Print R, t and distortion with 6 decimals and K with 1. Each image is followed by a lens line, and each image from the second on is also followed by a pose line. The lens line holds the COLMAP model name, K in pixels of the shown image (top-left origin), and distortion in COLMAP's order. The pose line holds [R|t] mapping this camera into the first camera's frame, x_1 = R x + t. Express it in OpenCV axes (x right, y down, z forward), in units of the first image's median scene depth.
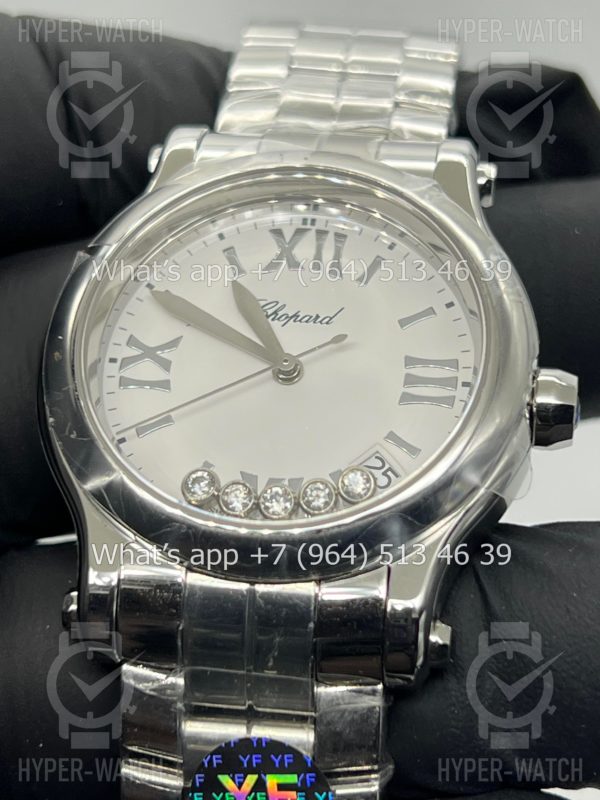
lens RADIAL K [[1917.2, 0, 300.0], [0, 1917.2, 400.0], [0, 0, 1]] dist [0.267506, -0.374022]
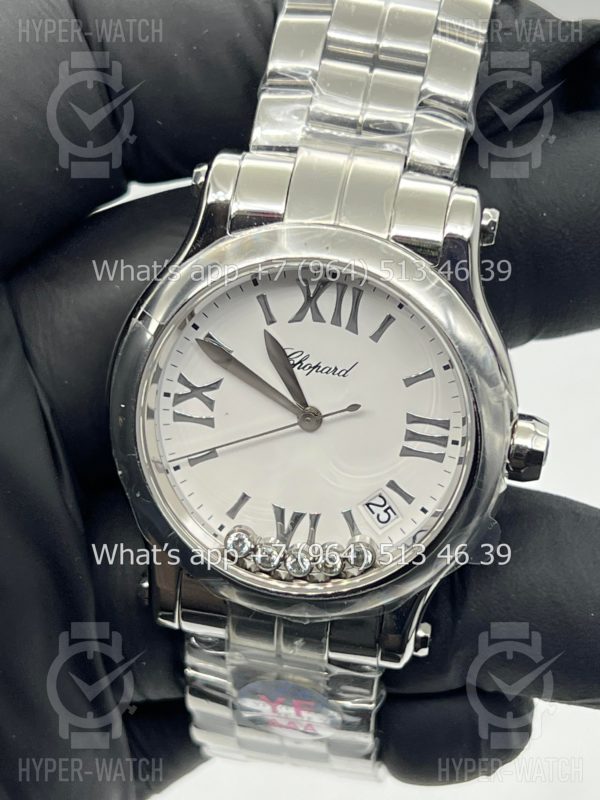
lens RADIAL K [[1917.2, 0, 300.0], [0, 1917.2, 400.0], [0, 0, 1]] dist [0.267506, -0.374022]
pose [[0.998687, 0.026803, -0.043663, 0.039730], [0.005157, 0.795319, 0.606169, -0.756296], [0.050973, -0.605598, 0.794136, 0.039574]]
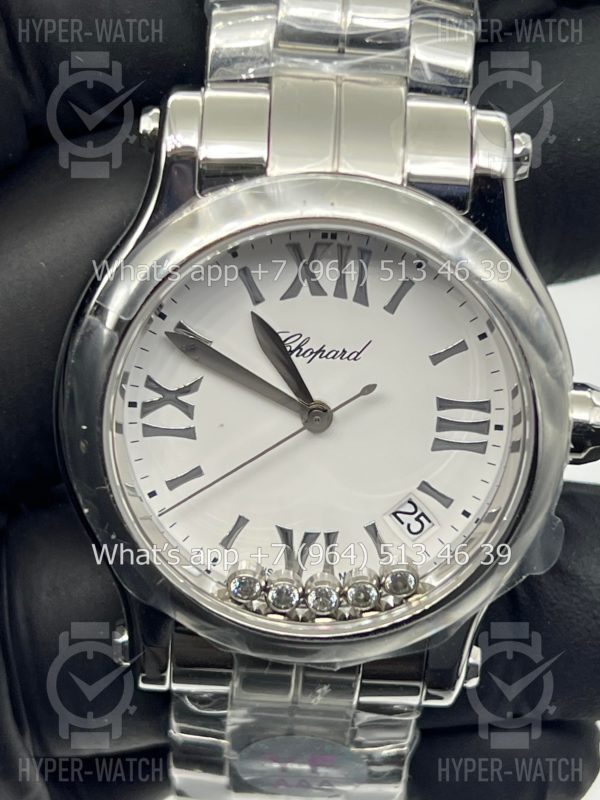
lens RADIAL K [[1917.2, 0, 300.0], [0, 1917.2, 400.0], [0, 0, 1]] dist [0.267506, -0.374022]
pose [[0.993053, -0.075986, 0.089842, -0.100694], [-0.000107, 0.762950, 0.646457, -0.644928], [-0.117667, -0.641976, 0.757642, 0.266961]]
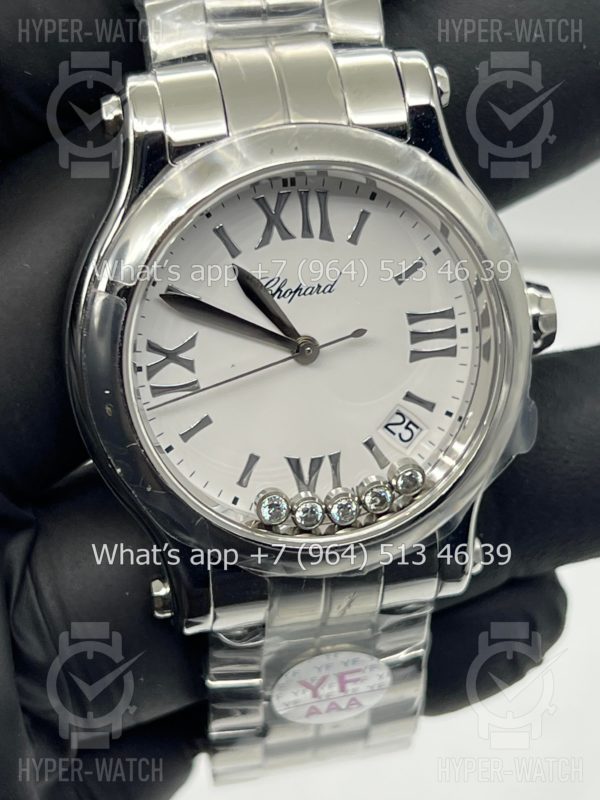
lens RADIAL K [[1917.2, 0, 300.0], [0, 1917.2, 400.0], [0, 0, 1]] dist [0.267506, -0.374022]
pose [[0.936137, -0.252071, 0.245168, -0.275756], [0.054465, 0.792753, 0.607105, -0.636864], [-0.347391, -0.554981, 0.755854, 0.175640]]
